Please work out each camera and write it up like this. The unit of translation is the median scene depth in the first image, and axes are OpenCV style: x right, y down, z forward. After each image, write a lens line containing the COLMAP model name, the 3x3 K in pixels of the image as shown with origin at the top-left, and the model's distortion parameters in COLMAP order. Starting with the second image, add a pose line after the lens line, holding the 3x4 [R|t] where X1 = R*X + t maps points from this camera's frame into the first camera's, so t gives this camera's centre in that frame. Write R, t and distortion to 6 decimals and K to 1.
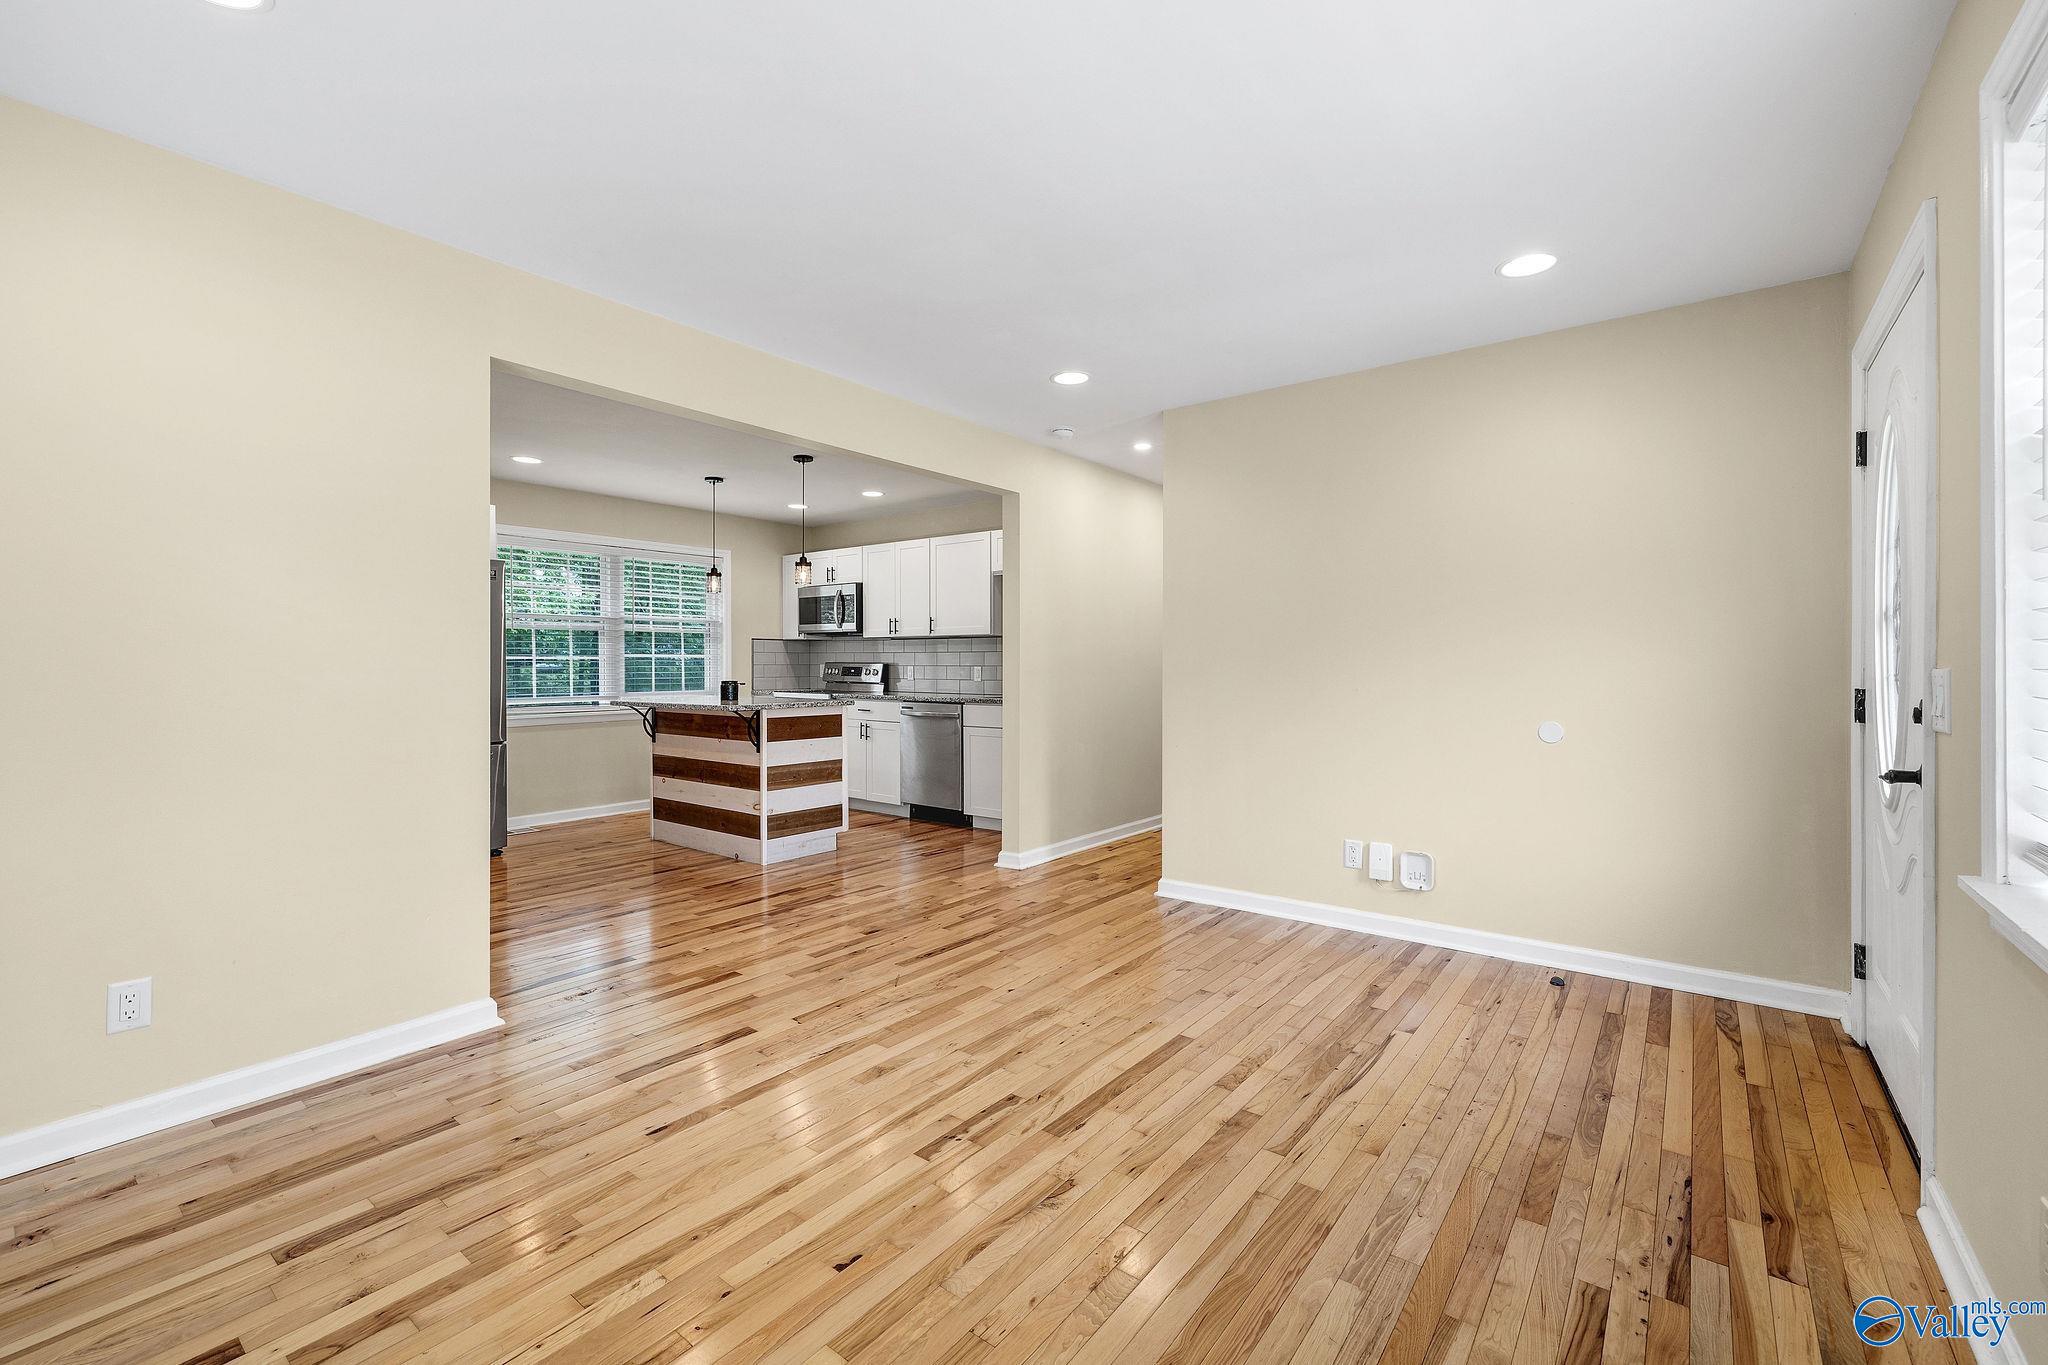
lens RADIAL K [[859.5, 0, 1013.9], [0, 859.5, 671.5], [0, 0, 1]] dist [0.003004, 0.000245]
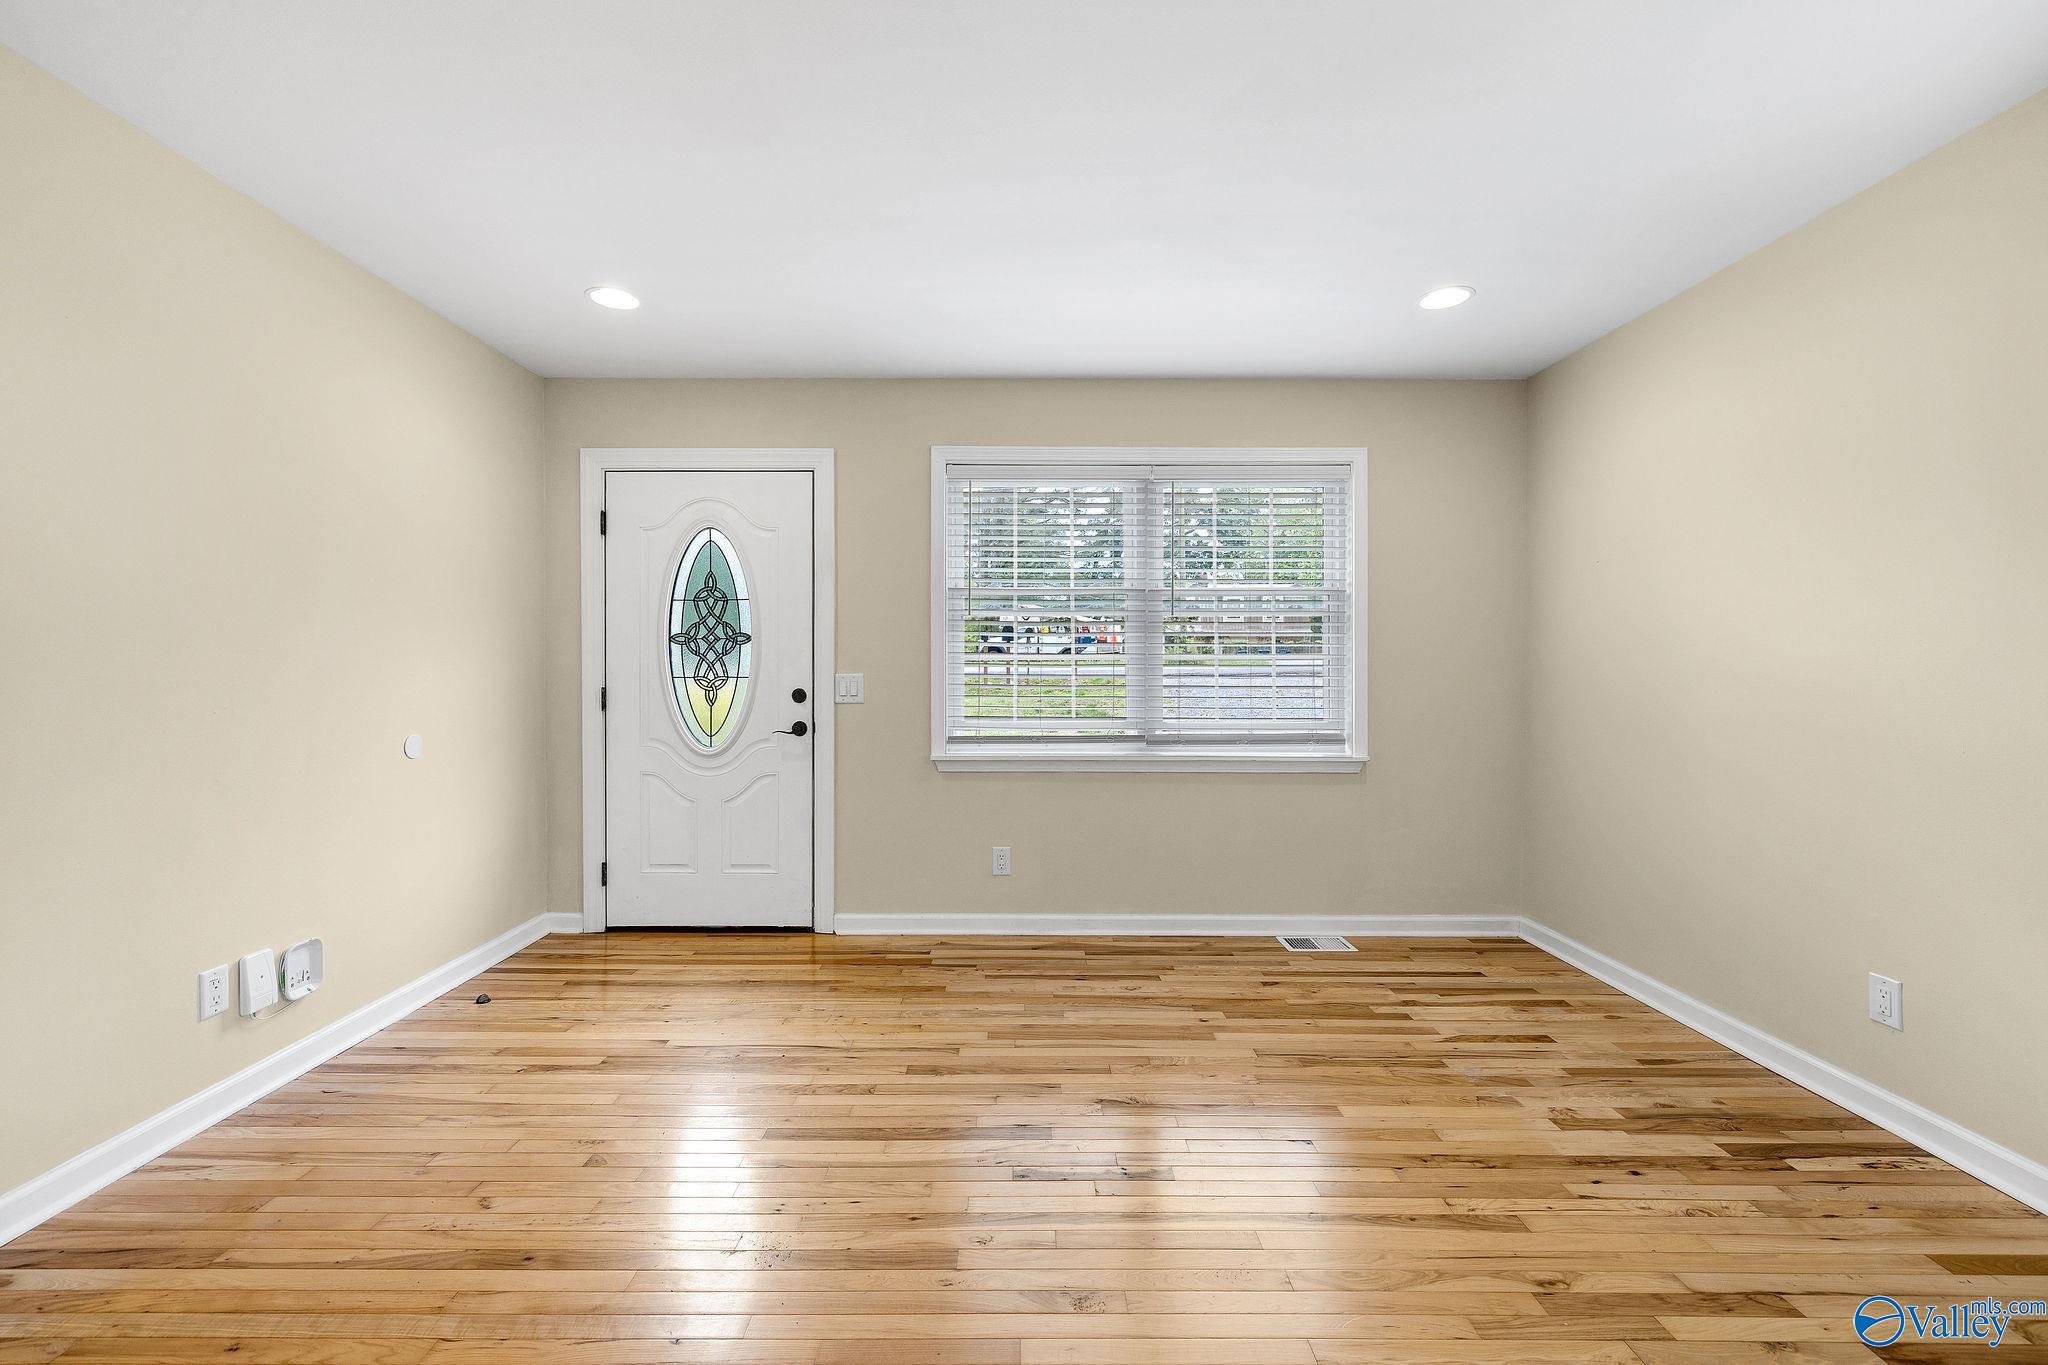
lens RADIAL K [[859.5, 0, 1017.3], [0, 859.5, 674.1], [0, 0, 1]] dist [0.003004, 0.000245]
pose [[-0.618083, -0.006327, 0.786087, -0.218103], [0.002140, 0.999950, 0.009731, -0.005297], [-0.786110, 0.007697, -0.618039, 0.493911]]
